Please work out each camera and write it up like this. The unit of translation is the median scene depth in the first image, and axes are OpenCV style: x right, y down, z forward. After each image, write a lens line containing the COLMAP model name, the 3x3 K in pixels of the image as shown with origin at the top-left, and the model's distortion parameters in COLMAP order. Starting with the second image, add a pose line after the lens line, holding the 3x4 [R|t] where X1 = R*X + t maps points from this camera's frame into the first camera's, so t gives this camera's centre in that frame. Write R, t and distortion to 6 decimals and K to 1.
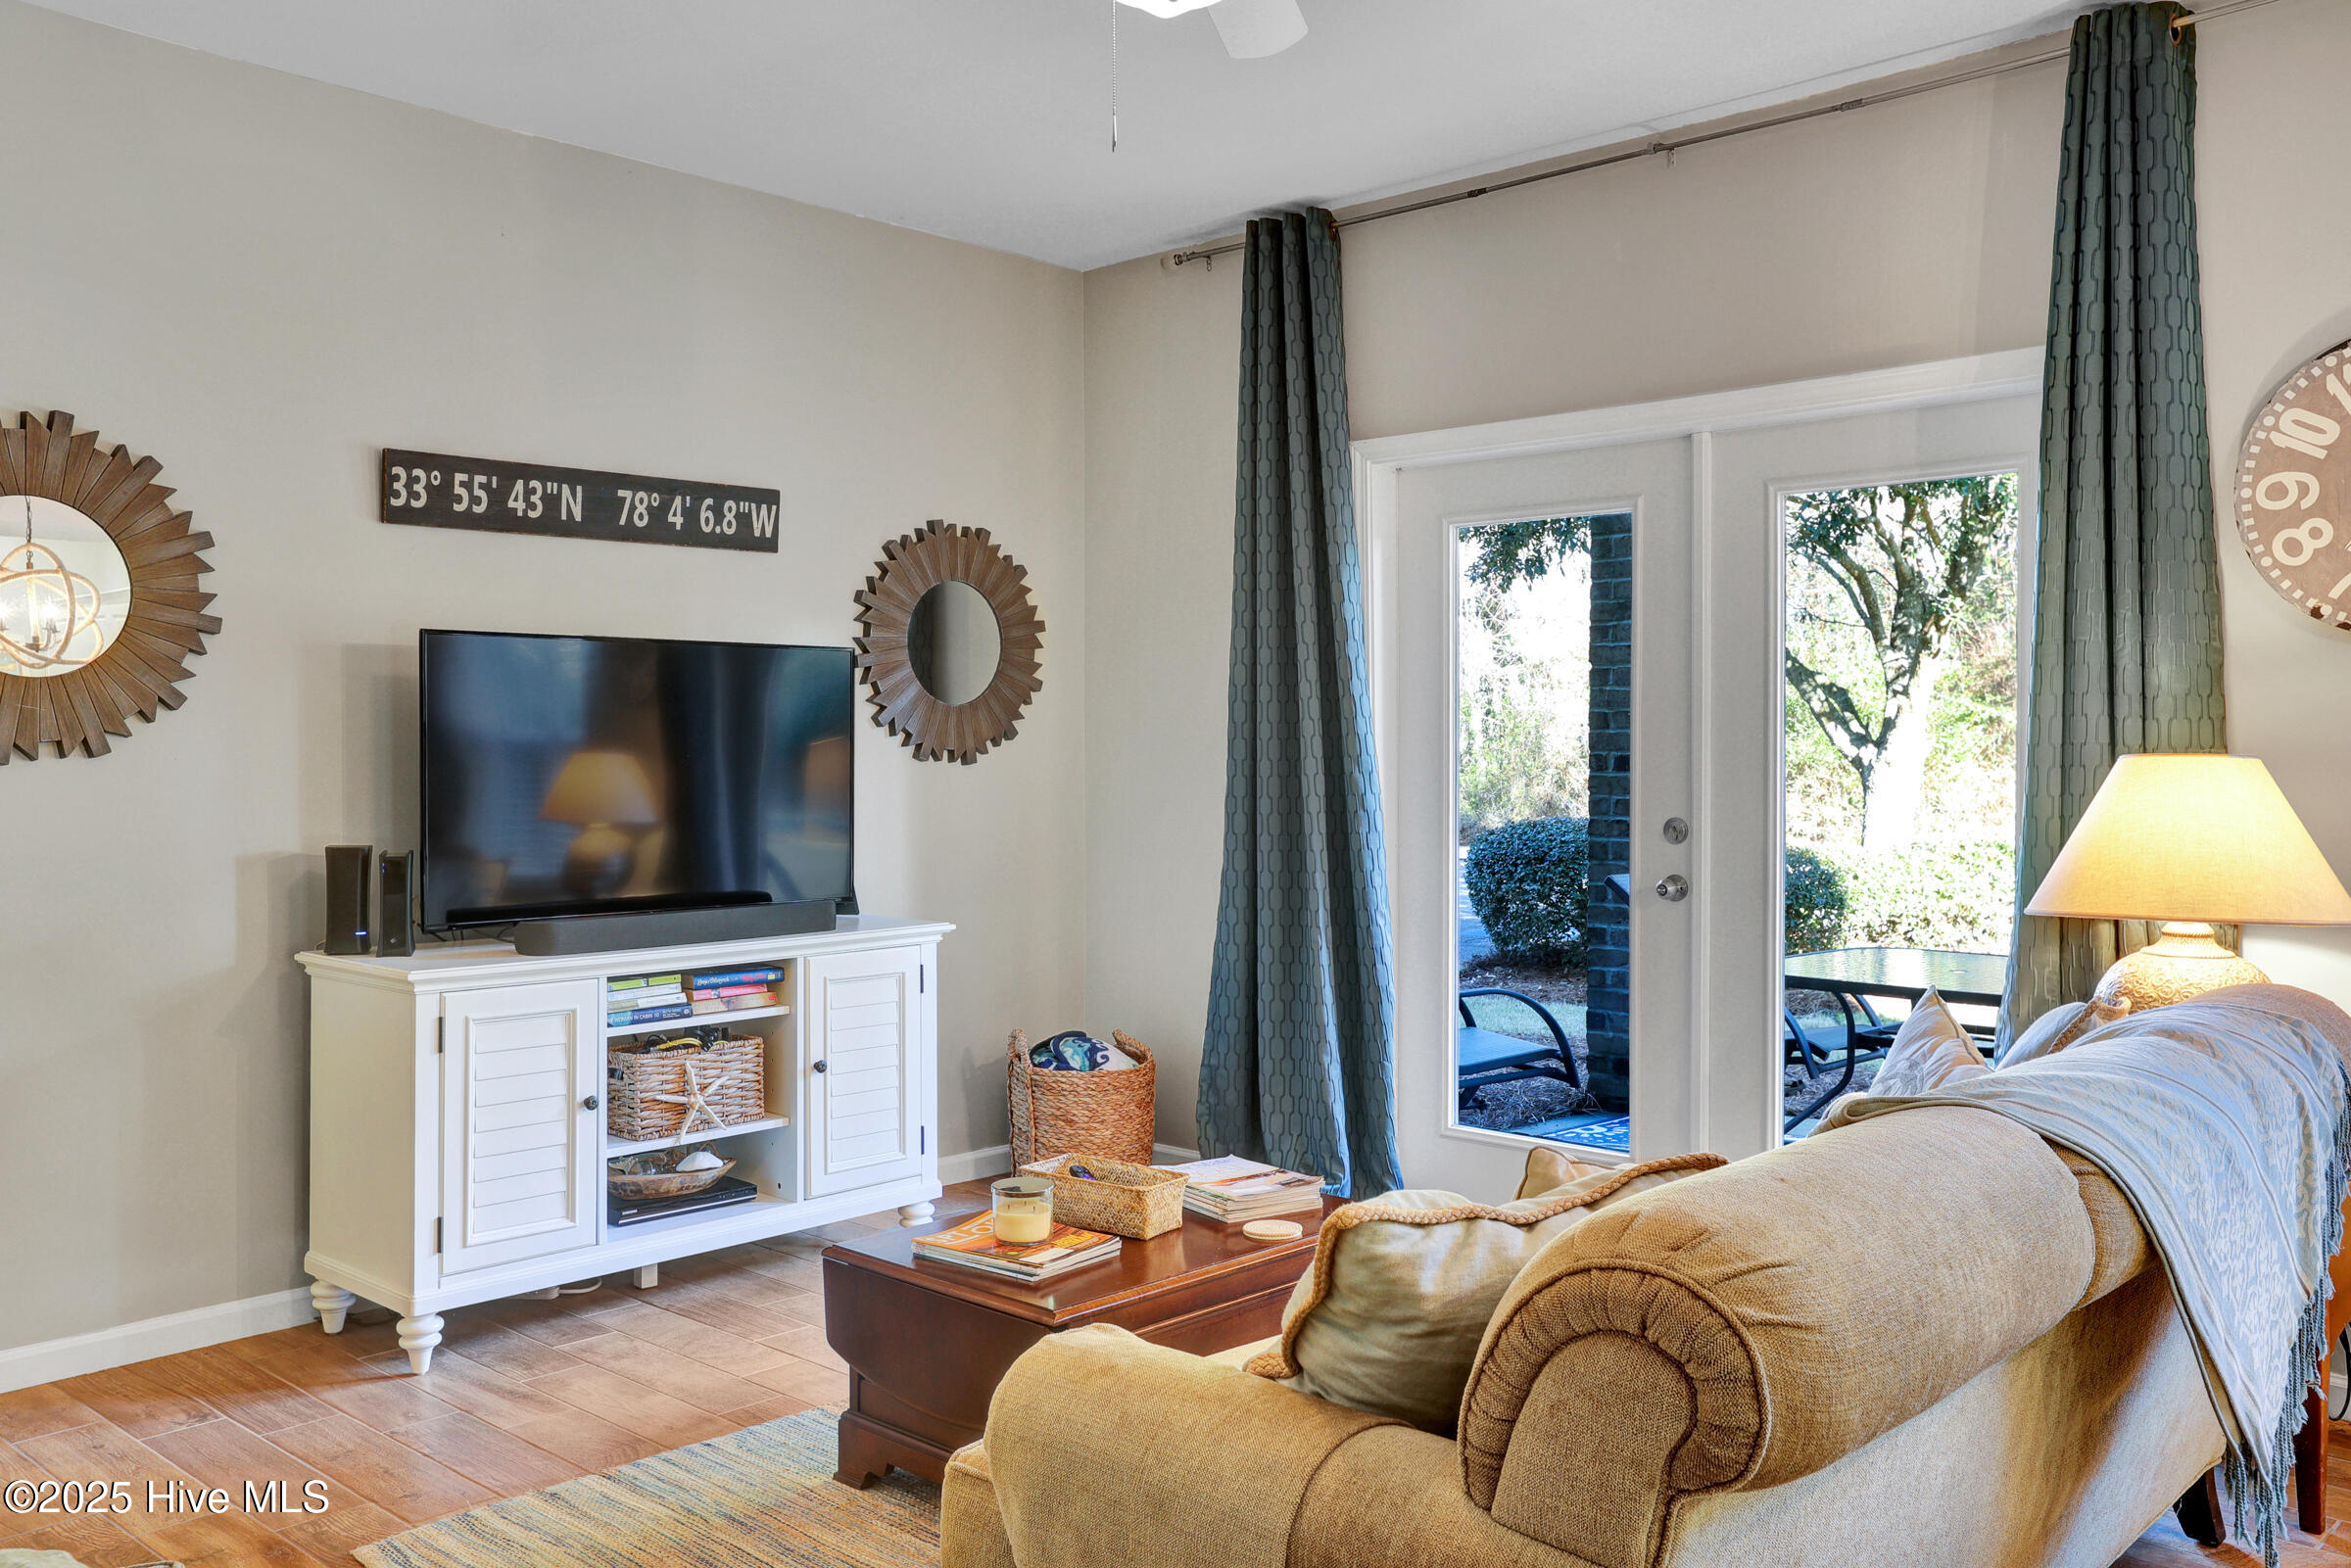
lens RADIAL K [[1915.6, 0, 1175.5], [0, 1915.6, 784.0], [0, 0, 1]] dist [-0.053214, 0.127068]
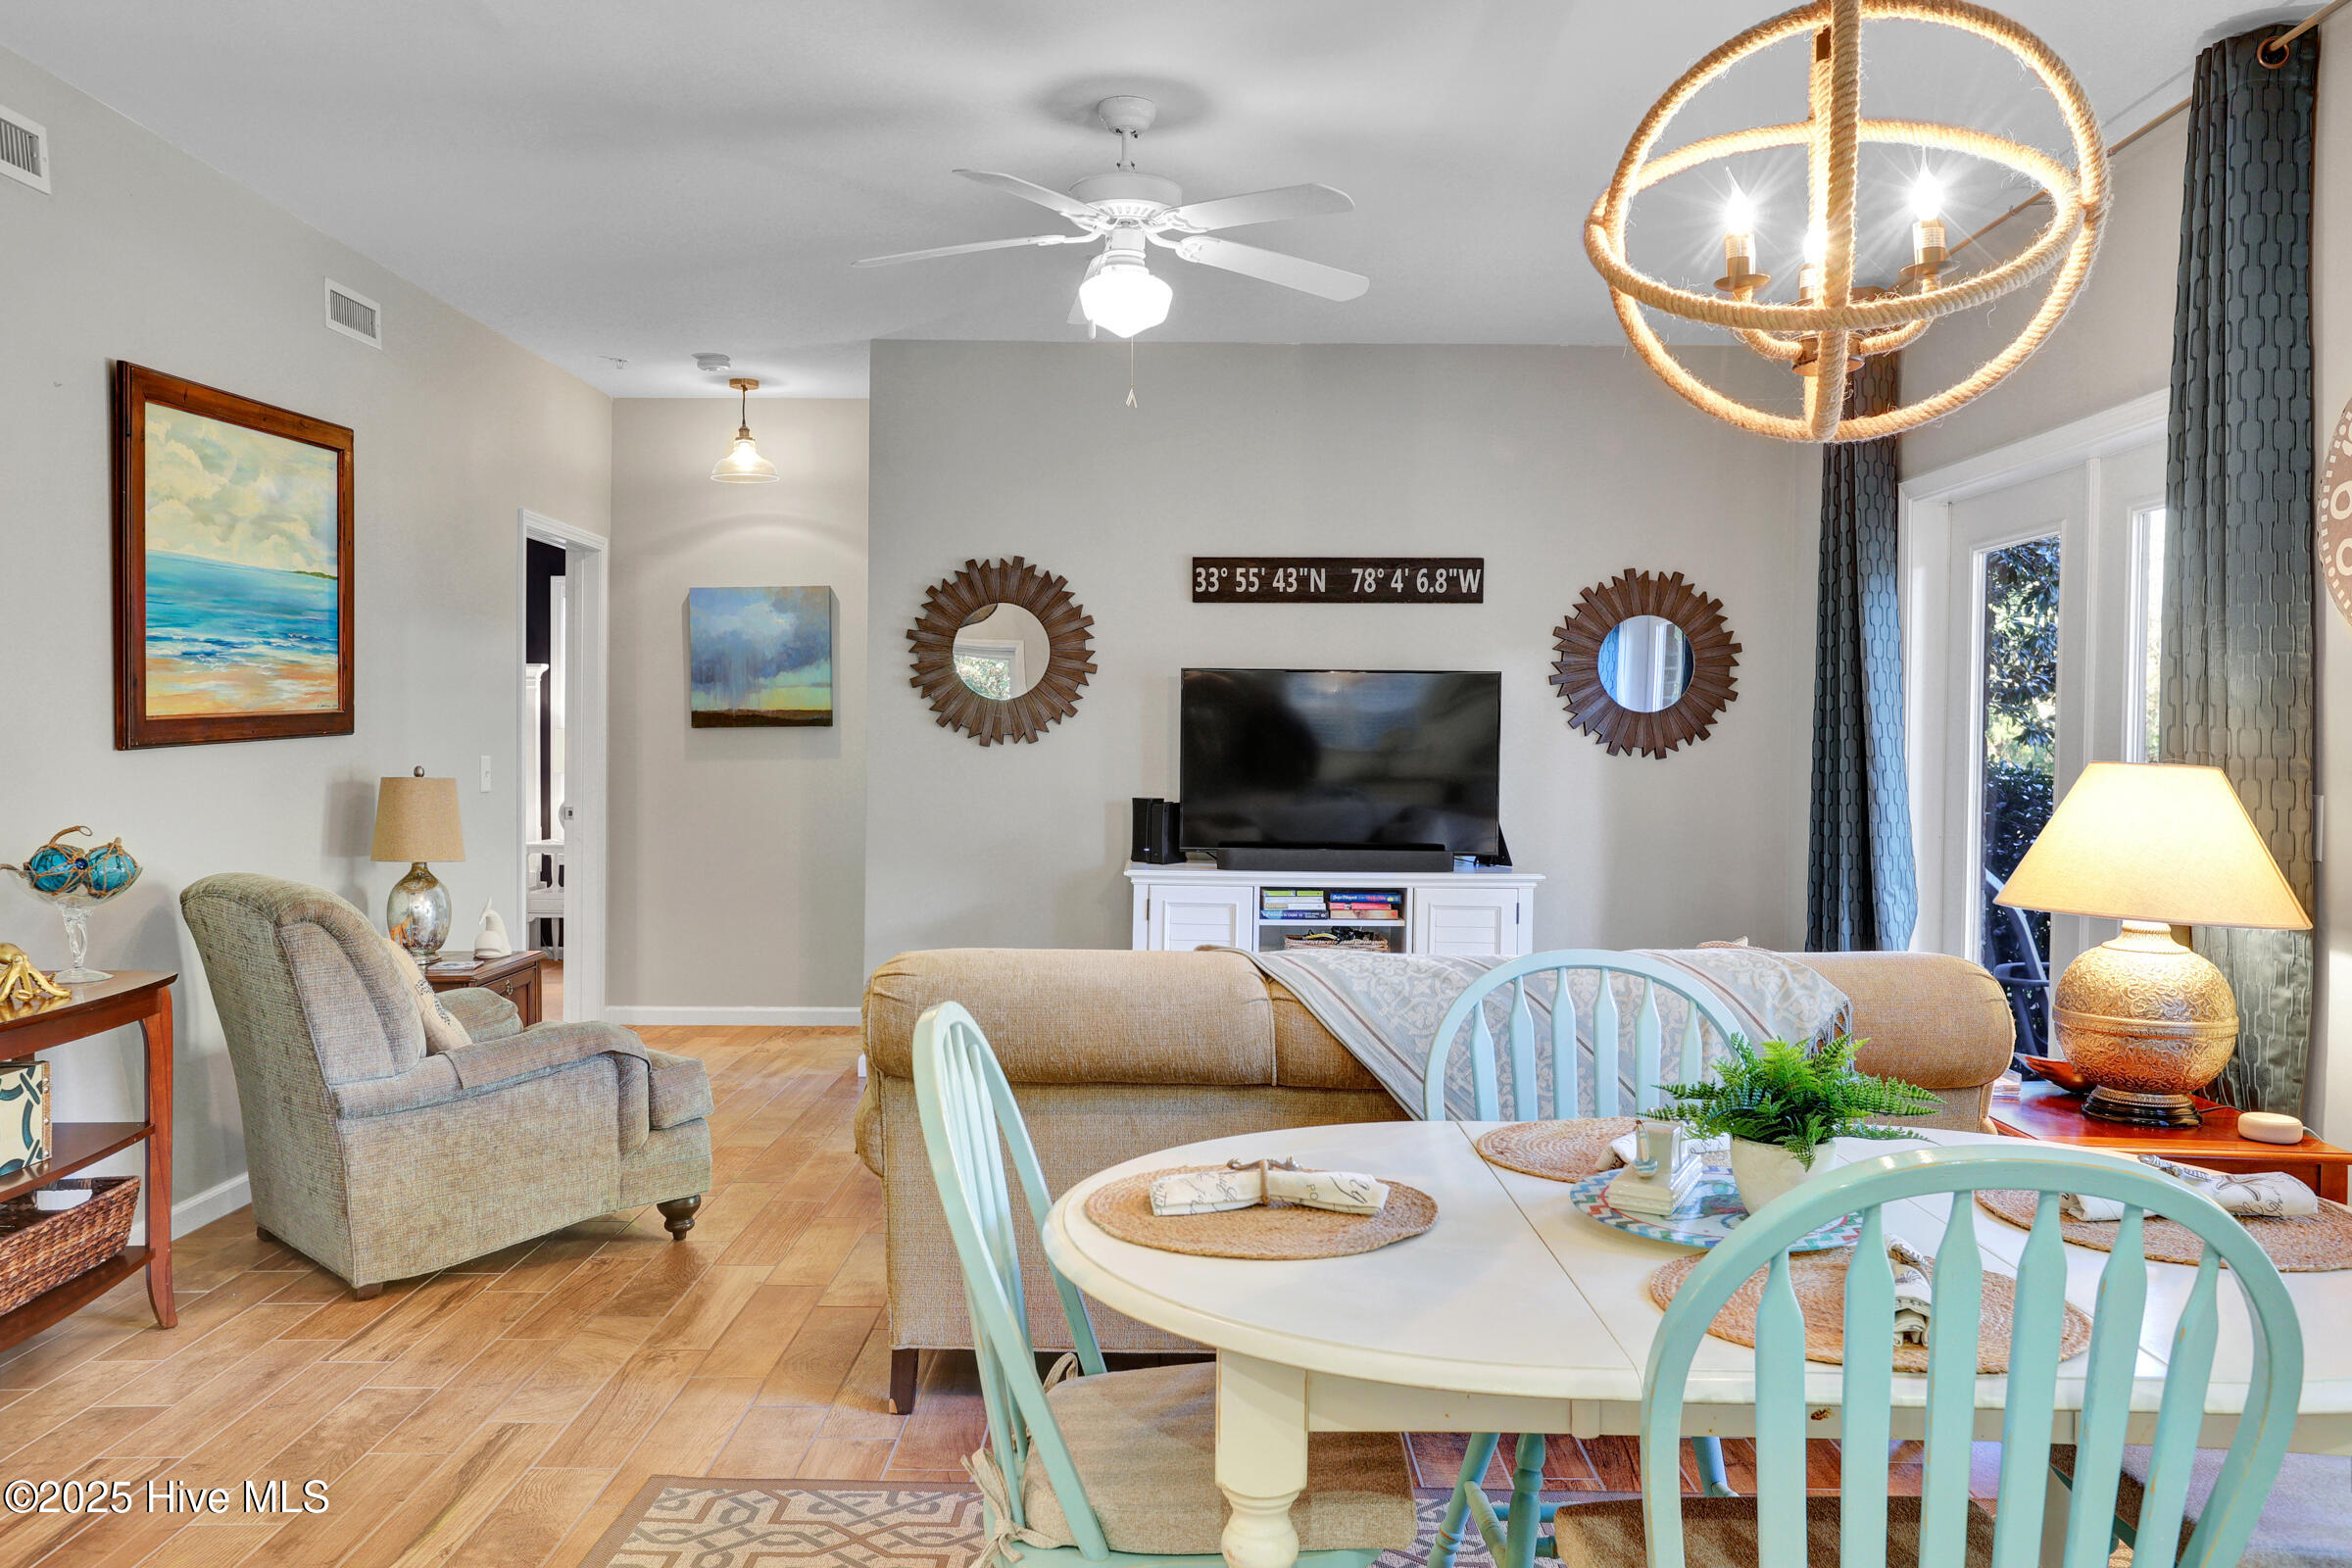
lens RADIAL K [[1820.6, 0, 1174.3], [0, 1820.6, 807.4], [0, 0, 1]] dist [-0.003967, 0.001190]
pose [[0.676569, 0.037969, -0.735400, 0.698166], [-0.026467, 0.999278, 0.027243, -0.003241], [0.735903, 0.001032, 0.677086, -0.067597]]
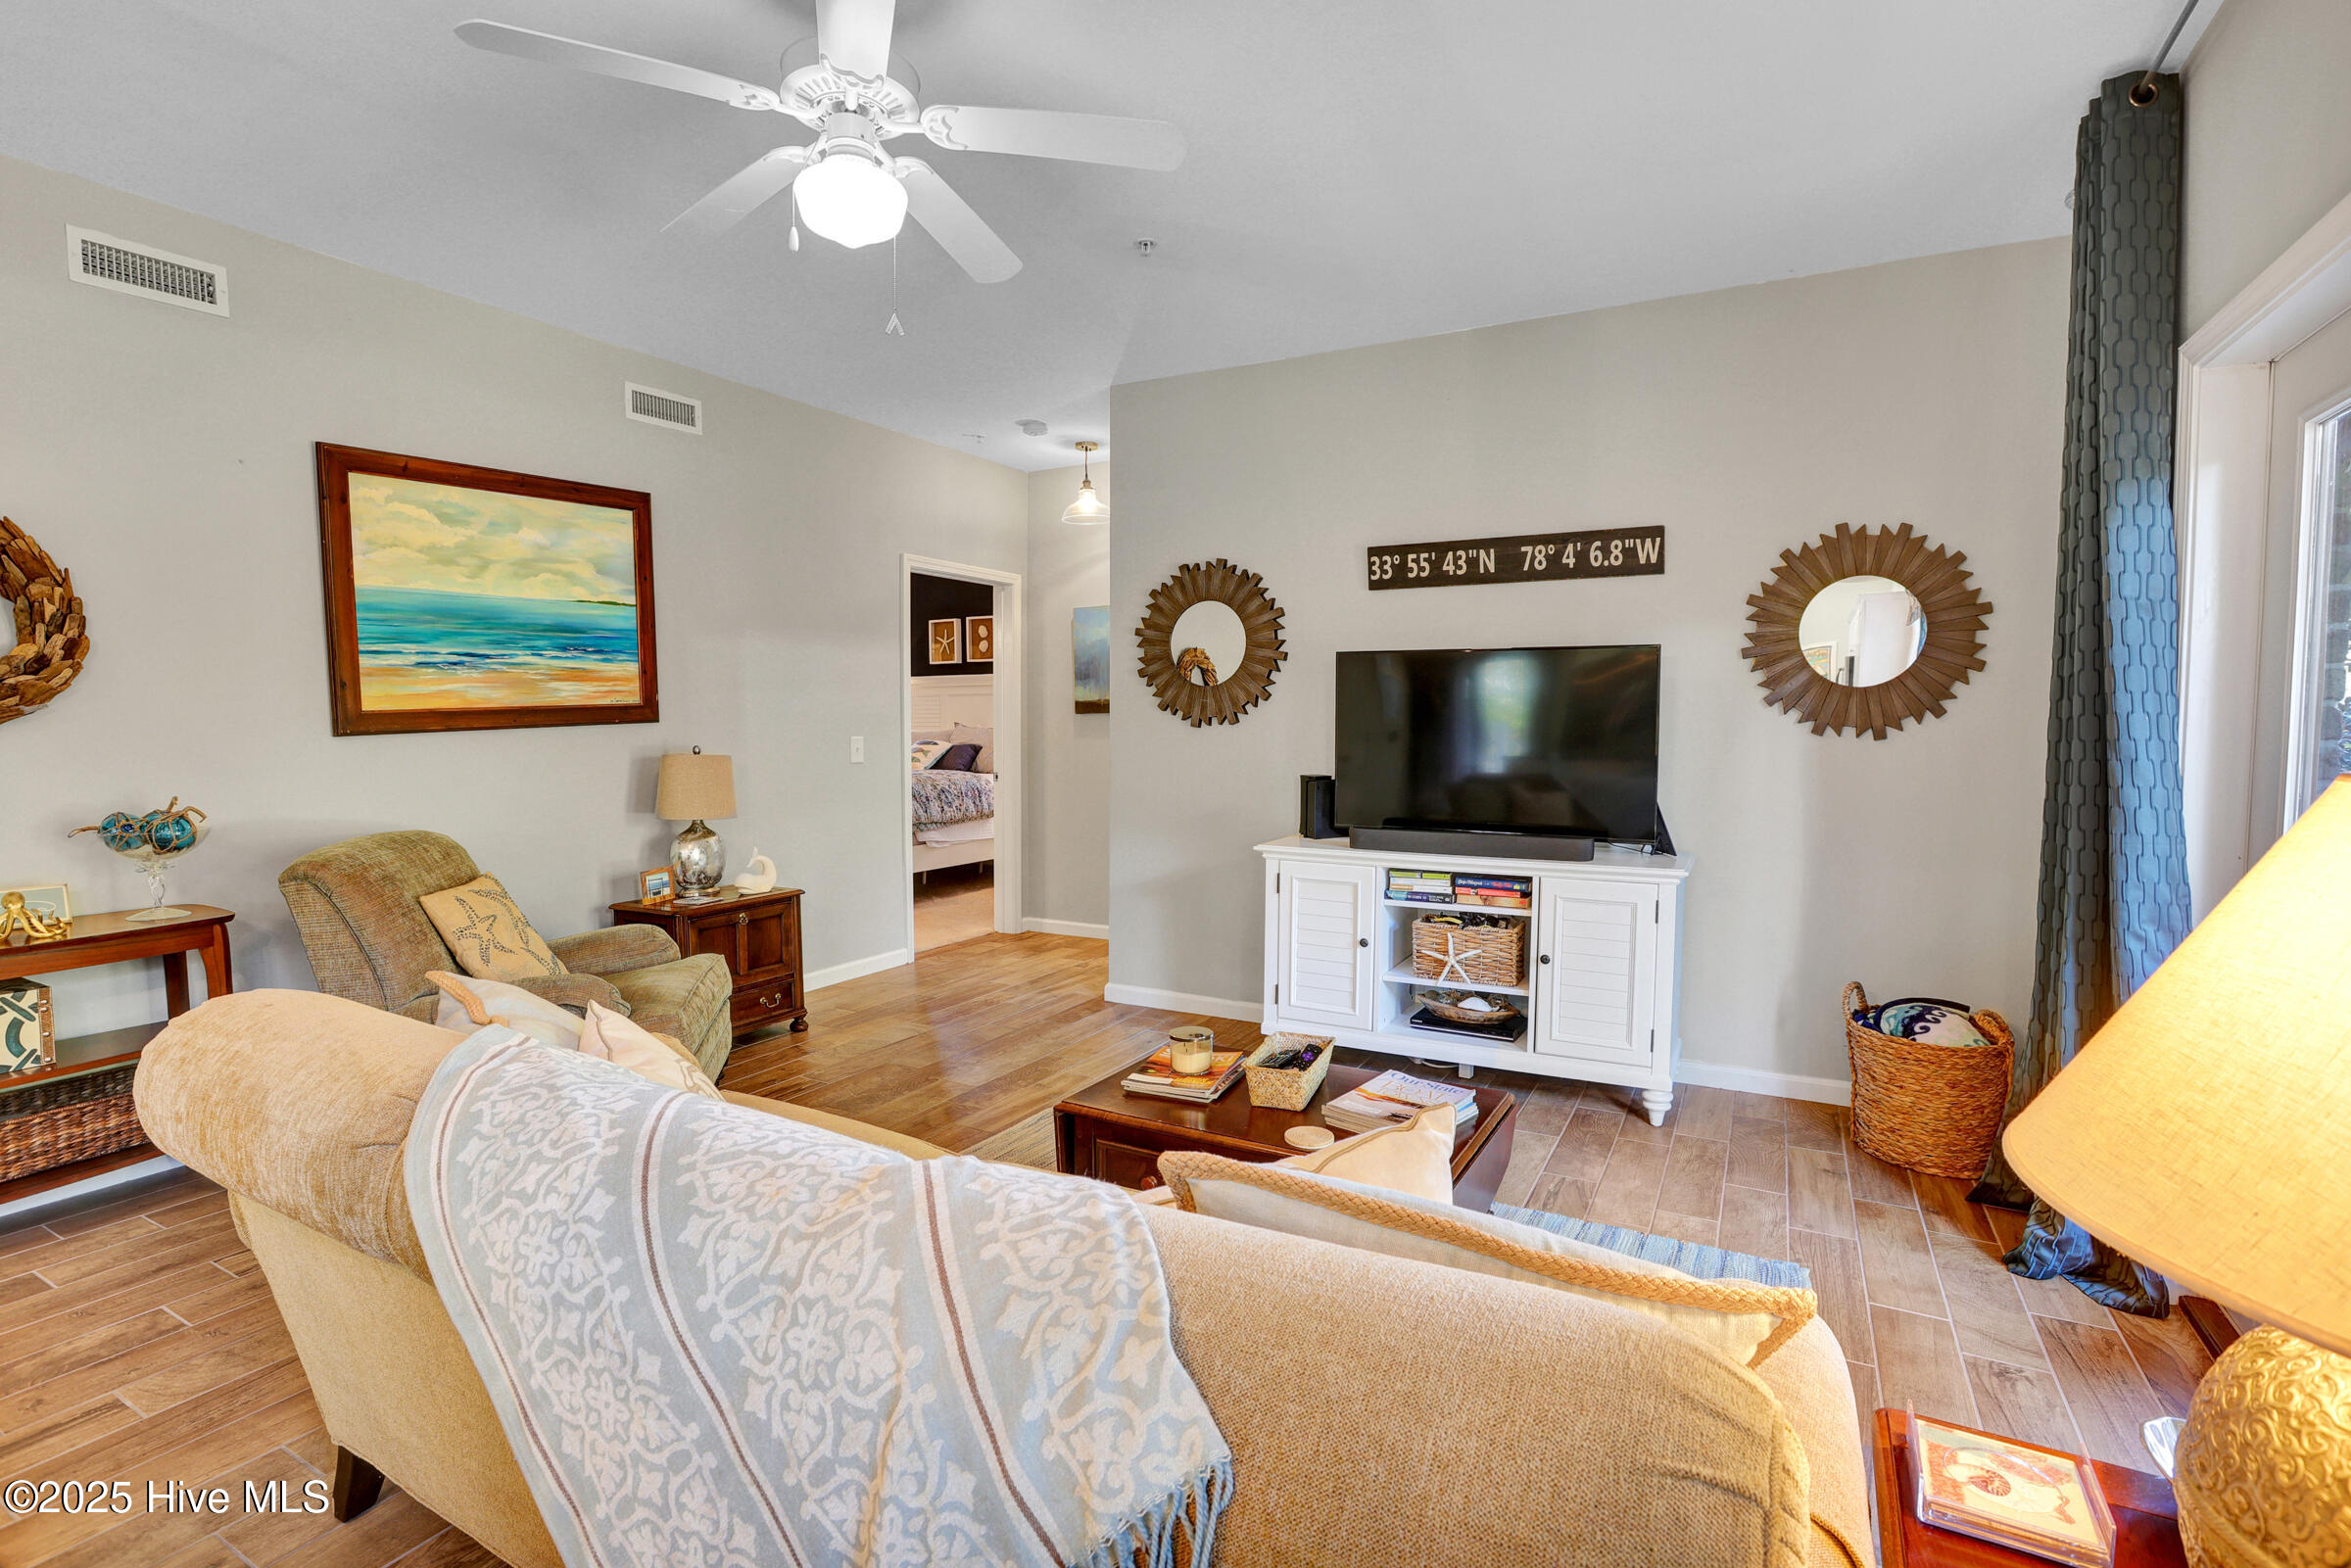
lens RADIAL K [[1111.2, 0, 1179.6], [0, 1111.2, 778.2], [0, 0, 1]] dist [-0.055345, 0.020232]
pose [[0.247562, 0.057954, -0.967137, 0.500940], [-0.021075, 0.998295, 0.054427, -0.017237], [0.968643, 0.006909, 0.248362, 0.558409]]
